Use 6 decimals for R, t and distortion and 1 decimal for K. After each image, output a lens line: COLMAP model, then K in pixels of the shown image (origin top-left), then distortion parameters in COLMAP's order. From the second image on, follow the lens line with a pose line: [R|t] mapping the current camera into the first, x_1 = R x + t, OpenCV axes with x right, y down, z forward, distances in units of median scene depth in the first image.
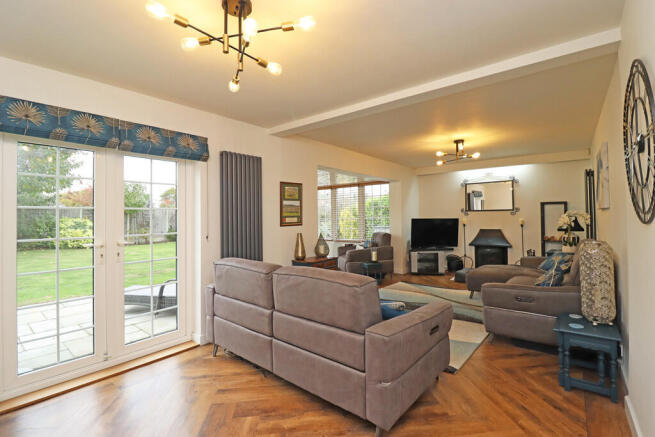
lens RADIAL K [[303.7, 0, 327.8], [0, 303.7, 214.6], [0, 0, 1]] dist [-0.001176, -0.002197]
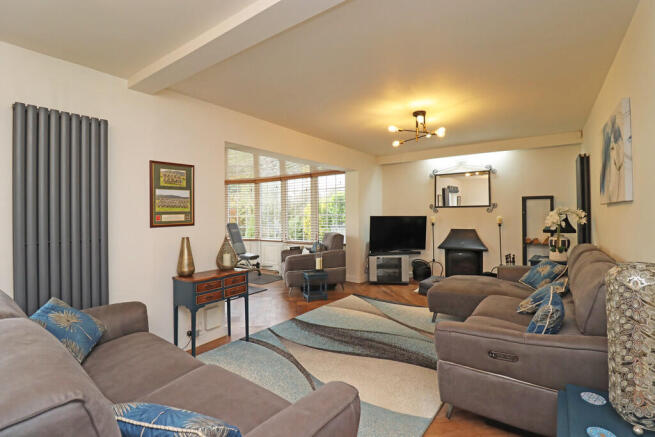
lens RADIAL K [[303.7, 0, 328.9], [0, 303.7, 214.9], [0, 0, 1]] dist [-0.001176, -0.002197]
pose [[0.998424, 0.003599, 0.056009, 0.155345], [-0.004231, 0.999929, 0.011156, 0.001396], [-0.055965, -0.011375, 0.998368, 0.241962]]
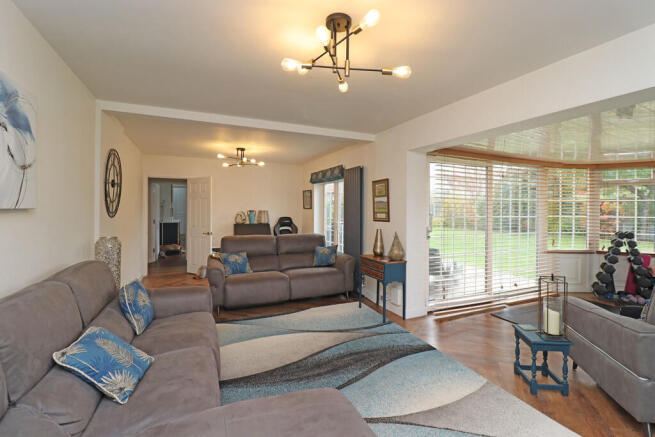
lens RADIAL K [[303.7, 0, 330.7], [0, 303.7, 211.8], [0, 0, 1]] dist [-0.001176, -0.002197]
pose [[-0.459673, 0.017313, -0.887919, 0.711936], [0.009577, 0.999848, 0.014537, -0.010409], [0.888037, -0.001821, -0.459769, 1.071009]]
